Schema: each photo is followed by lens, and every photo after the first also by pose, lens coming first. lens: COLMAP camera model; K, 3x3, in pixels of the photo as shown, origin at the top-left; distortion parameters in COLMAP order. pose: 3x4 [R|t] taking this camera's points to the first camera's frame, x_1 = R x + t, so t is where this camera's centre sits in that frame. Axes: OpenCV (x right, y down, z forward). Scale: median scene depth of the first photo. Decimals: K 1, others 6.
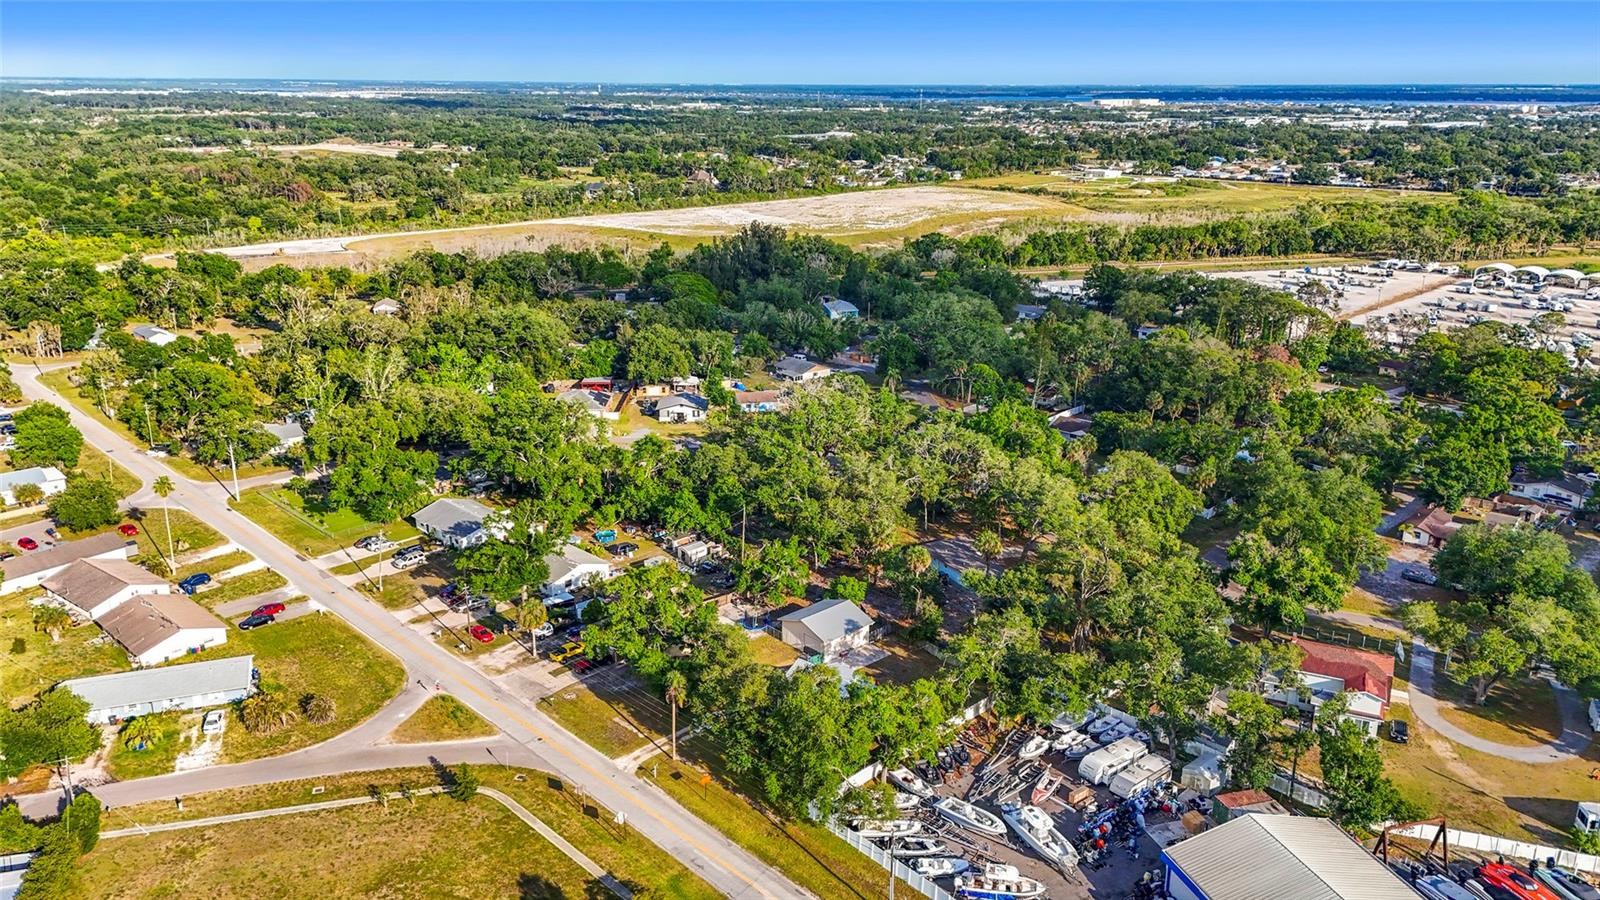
lens RADIAL K [[1171.2, 0, 801.1], [0, 1171.2, 448.0], [0, 0, 1]] dist [0.076311, -0.082881]
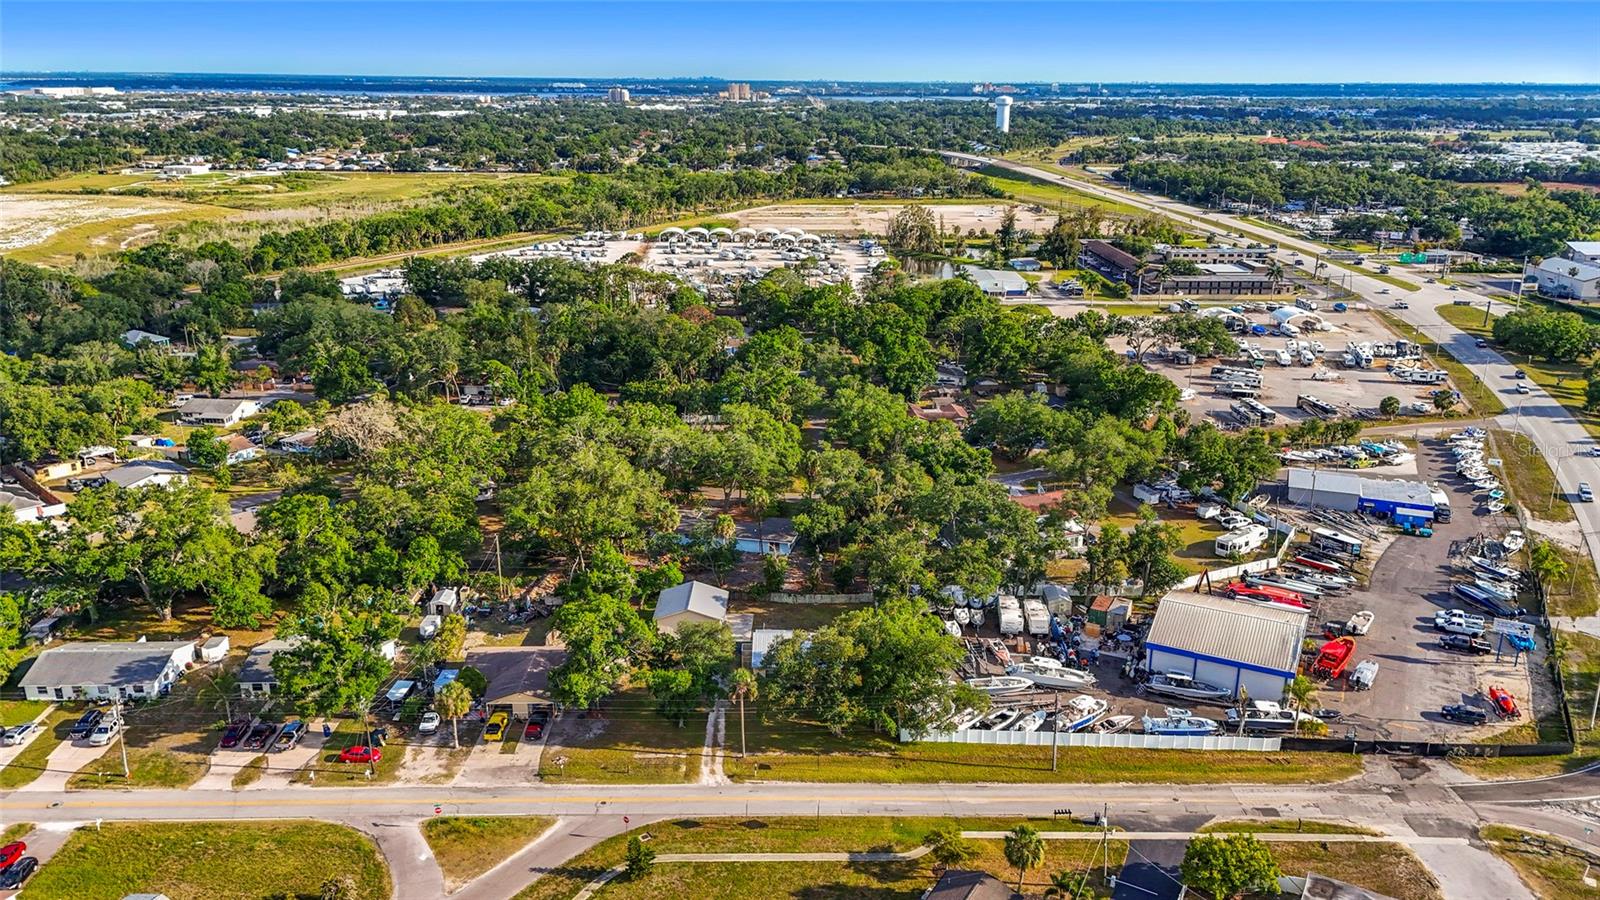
lens RADIAL K [[1171.2, 0, 801.1], [0, 1171.2, 448.0], [0, 0, 1]] dist [0.076311, -0.082881]
pose [[0.688773, -0.217230, 0.691667, -0.212168], [0.211599, 0.972749, 0.094794, -0.022451], [-0.693410, 0.081065, 0.715969, 0.068955]]
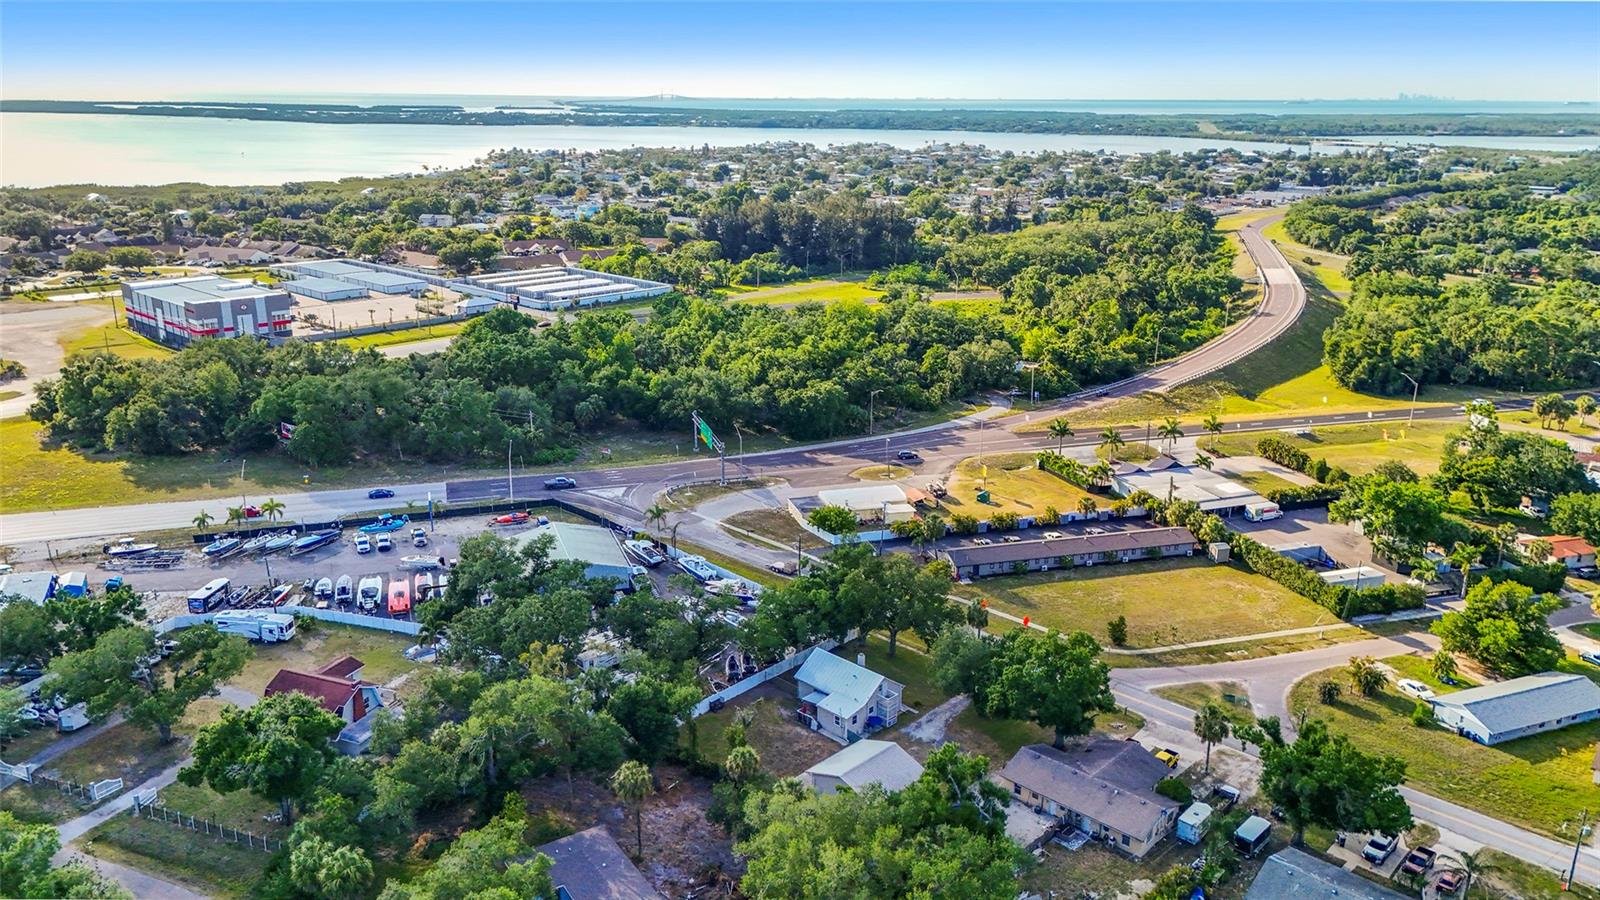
lens RADIAL K [[1171.2, 0, 801.1], [0, 1171.2, 448.0], [0, 0, 1]] dist [0.076311, -0.082881]
pose [[-0.999428, -0.000386, -0.033812, 0.032416], [-0.019178, 0.830032, 0.557386, -0.168976], [0.027849, 0.557716, -0.829564, 0.551674]]
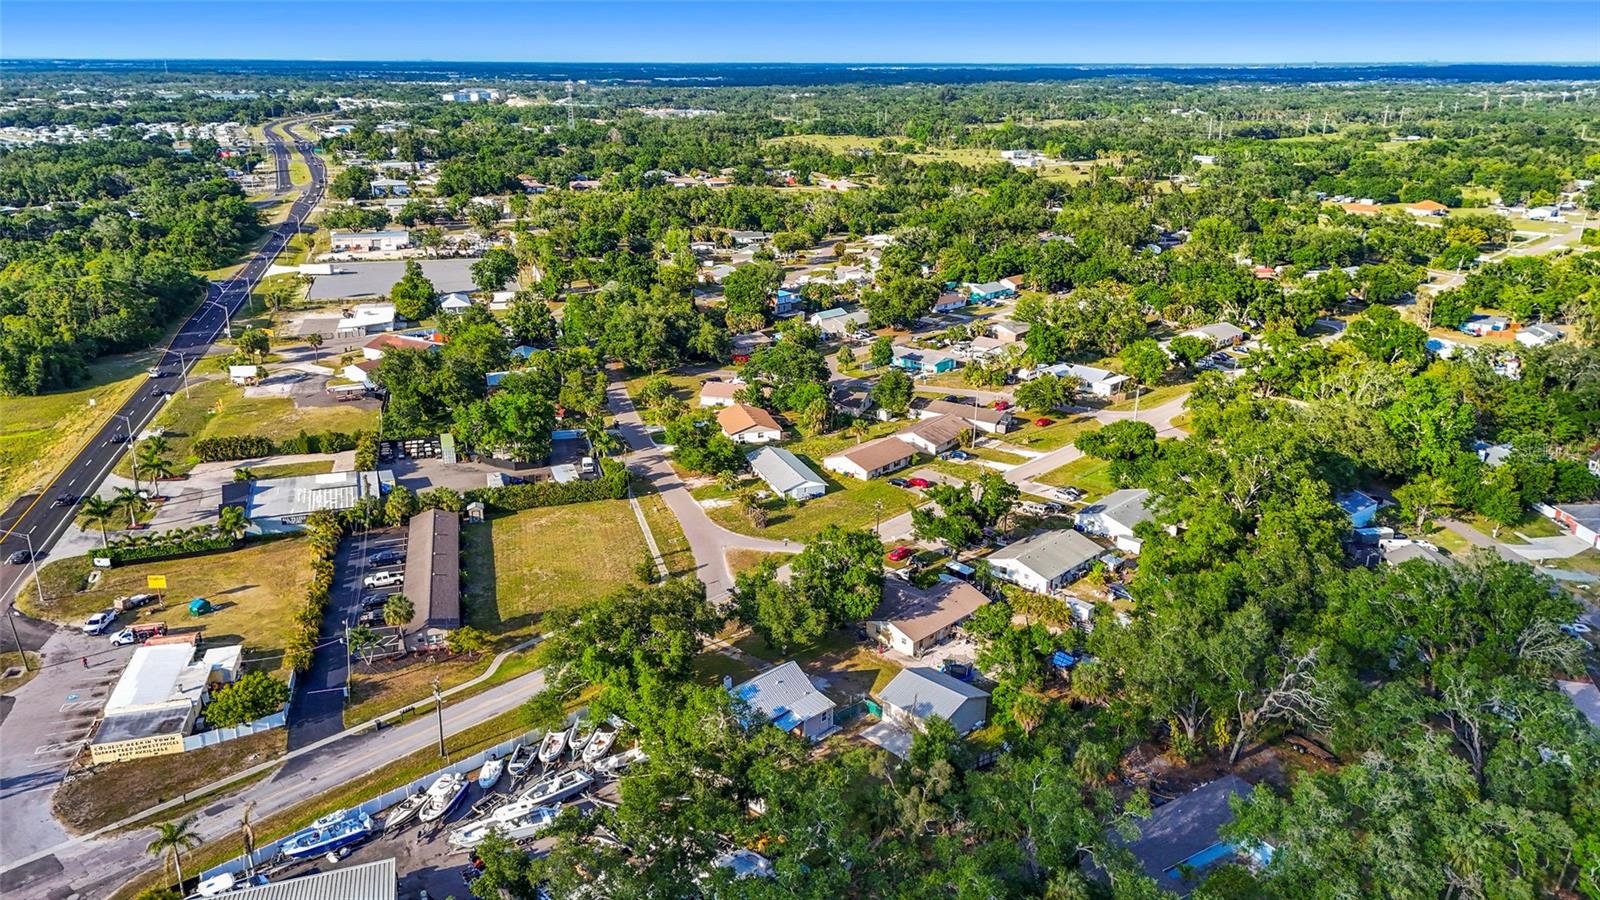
lens RADIAL K [[1171.2, 0, 801.1], [0, 1171.2, 448.0], [0, 0, 1]] dist [0.076311, -0.082881]
pose [[0.035639, 0.308950, -0.950410, 0.275095], [-0.301850, 0.909925, 0.284471, -0.081026], [0.952689, 0.276743, 0.125685, 0.271728]]
